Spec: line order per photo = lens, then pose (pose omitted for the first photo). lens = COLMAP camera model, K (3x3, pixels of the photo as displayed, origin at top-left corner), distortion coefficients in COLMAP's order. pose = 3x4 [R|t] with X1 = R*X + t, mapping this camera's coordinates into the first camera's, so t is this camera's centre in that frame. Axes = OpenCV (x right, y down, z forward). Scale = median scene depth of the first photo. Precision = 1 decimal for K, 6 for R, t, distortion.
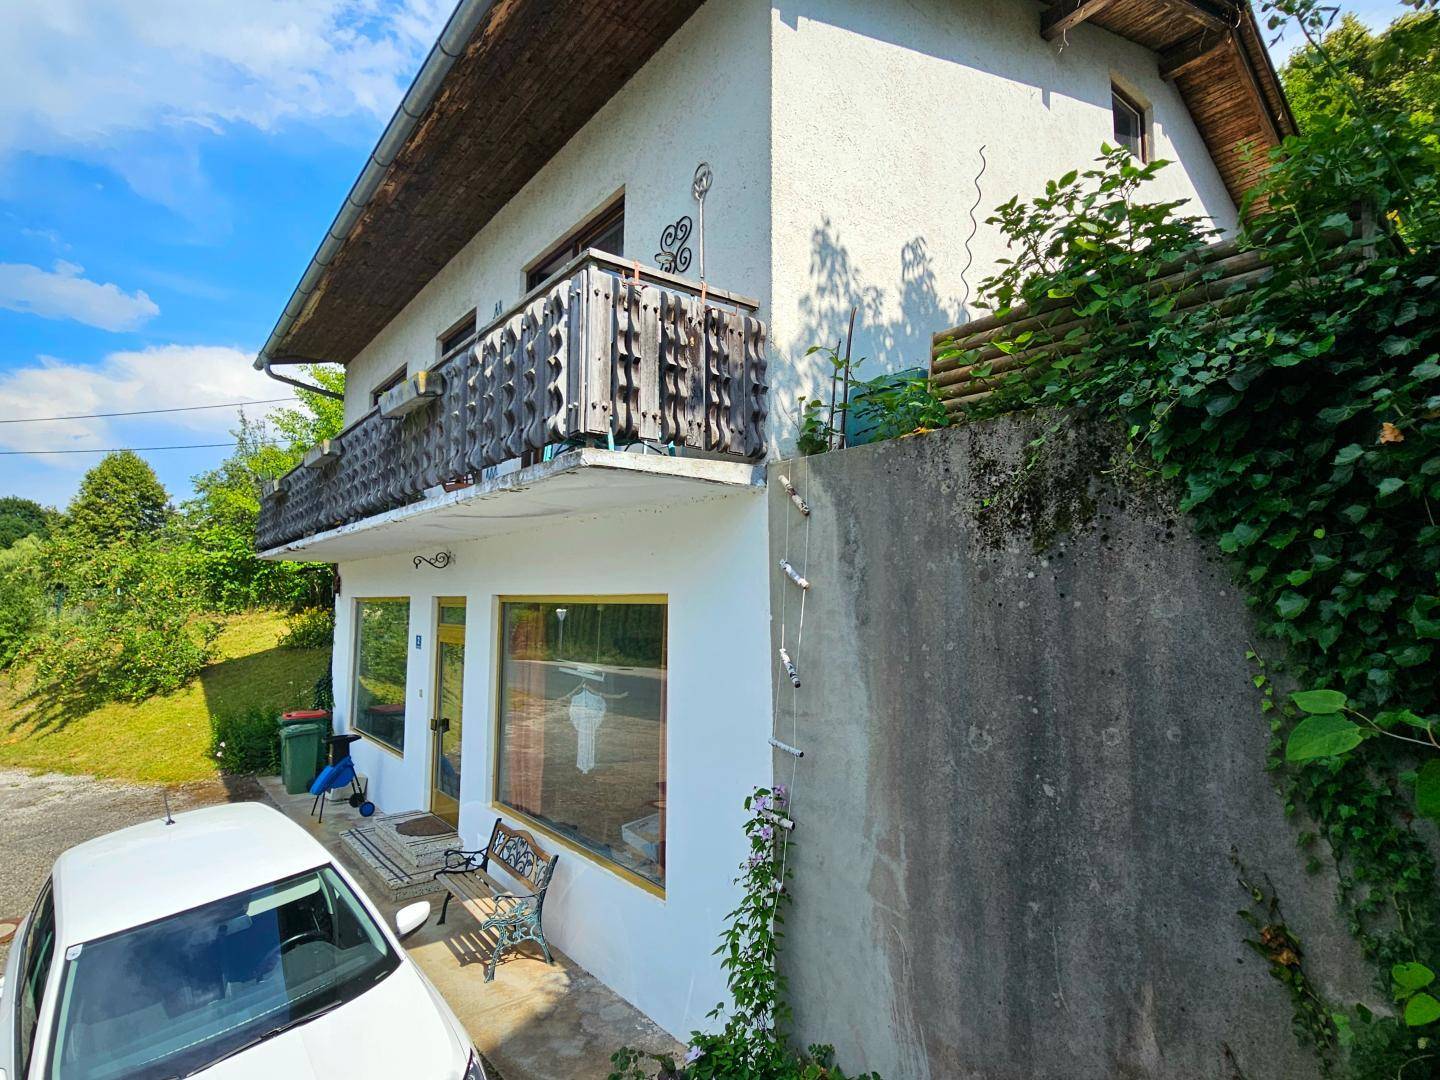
lens RADIAL K [[764.5, 0, 720.0], [0, 764.5, 540.0], [0, 0, 1]] dist [0.002602, 0.000699]
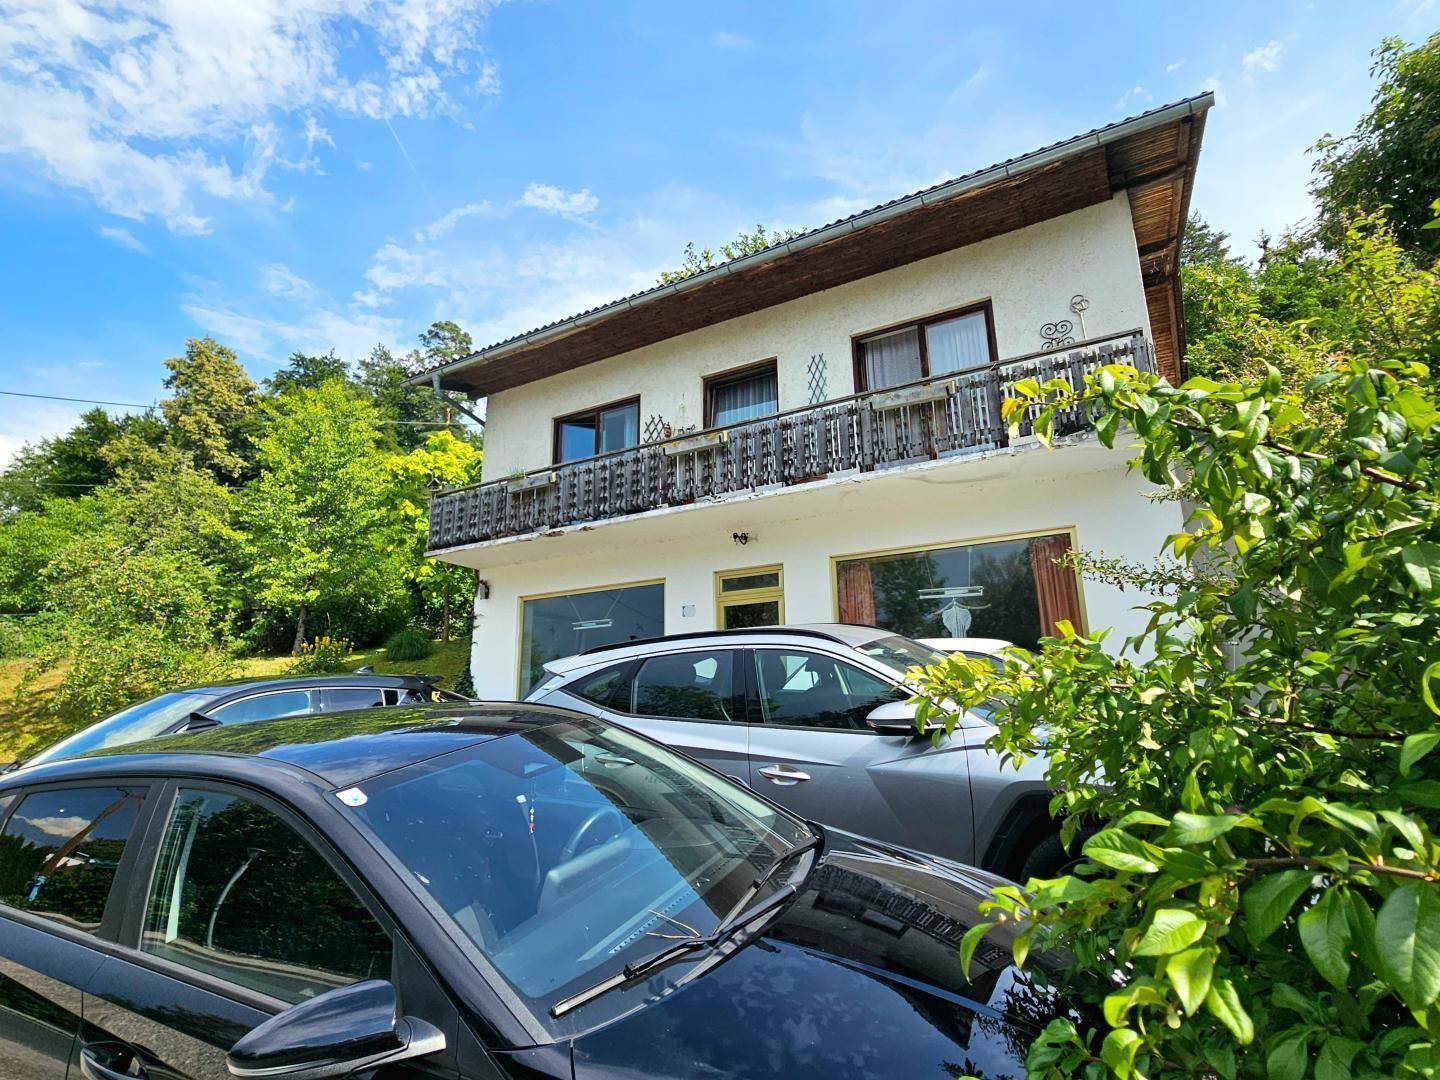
lens RADIAL K [[764.5, 0, 720.0], [0, 764.5, 540.0], [0, 0, 1]] dist [0.002602, 0.000699]
pose [[0.935469, 0.061847, 0.347955, -2.149975], [-0.009789, 0.988725, -0.149423, 0.565495], [-0.353273, 0.136374, 0.925527, -0.491982]]
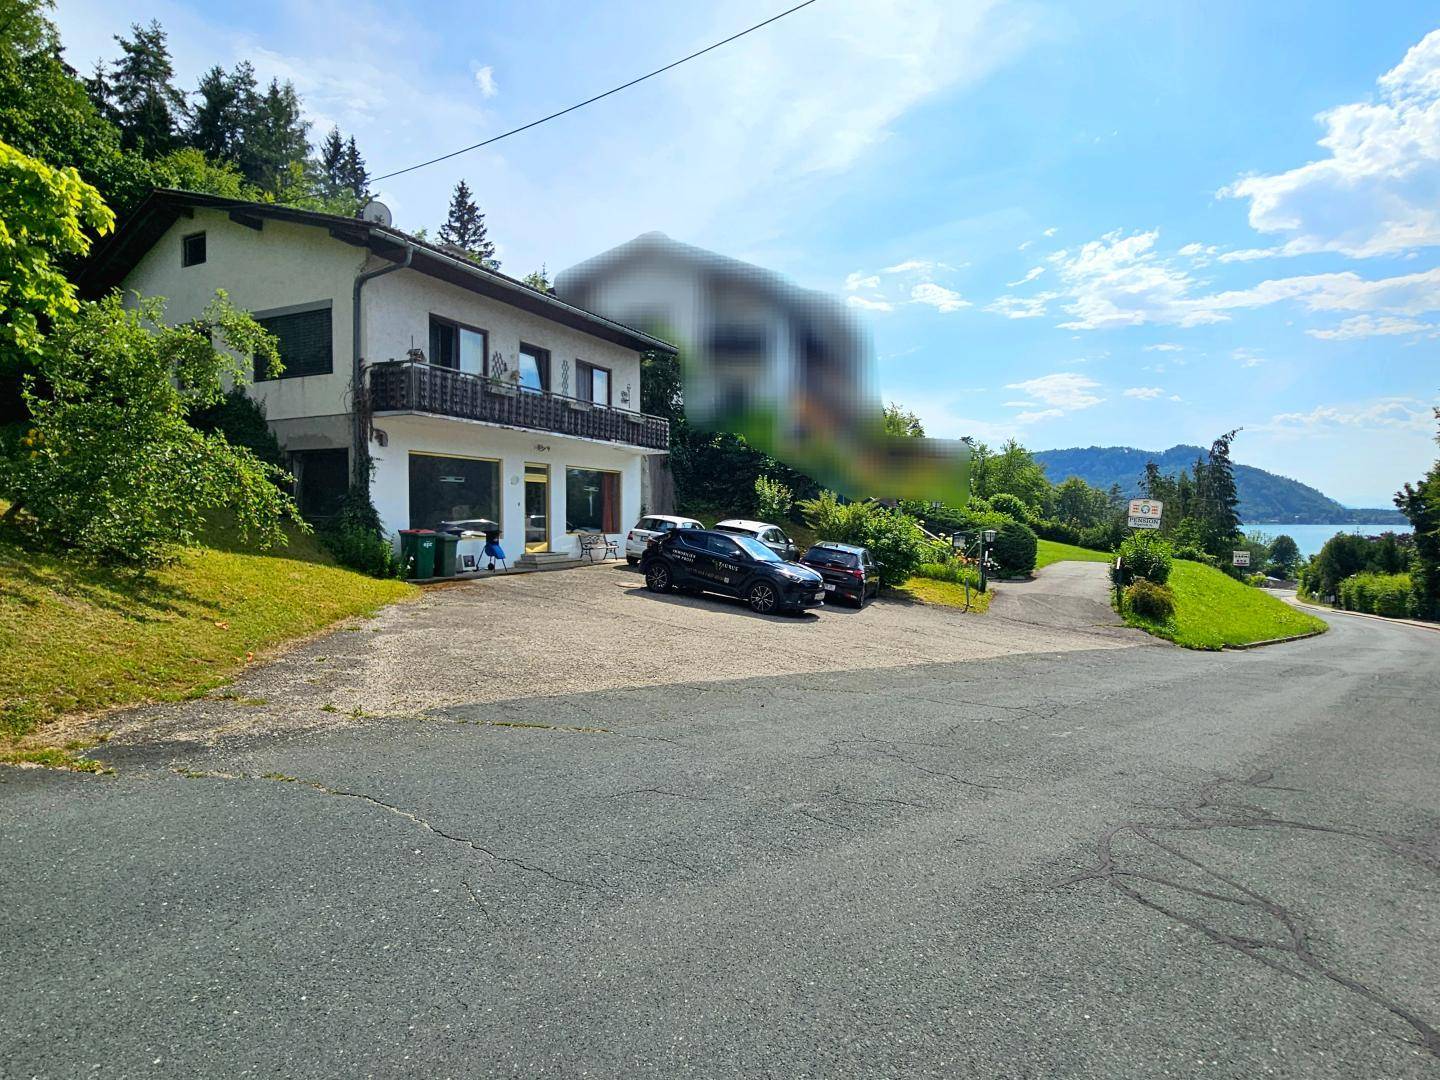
lens RADIAL K [[764.5, 0, 720.0], [0, 764.5, 540.0], [0, 0, 1]] dist [0.002602, 0.000699]
pose [[-0.439738, -0.044879, 0.897004, -7.257694], [-0.092650, 0.995689, 0.004397, 0.658529], [-0.893335, -0.081174, -0.442000, 3.964432]]
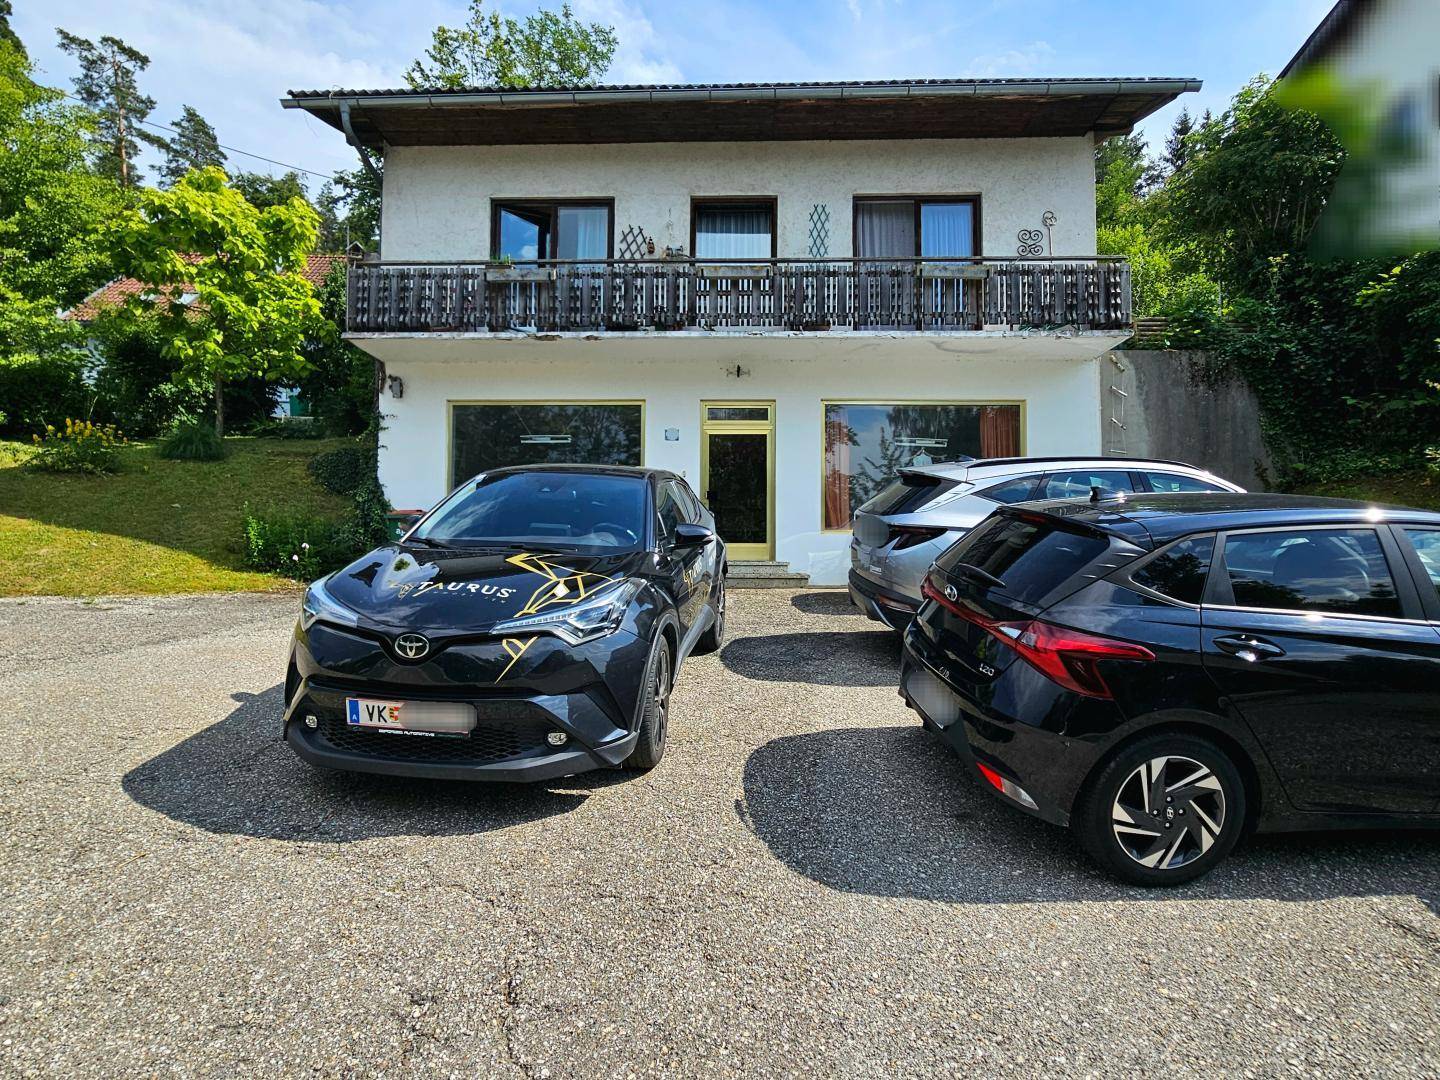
lens RADIAL K [[764.5, 0, 720.0], [0, 764.5, 540.0], [0, 0, 1]] dist [0.002602, 0.000699]
pose [[0.656392, 0.021109, 0.754124, -3.573739], [-0.069615, 0.997038, 0.032684, 0.719522], [-0.751201, -0.073952, 0.655918, 0.263520]]
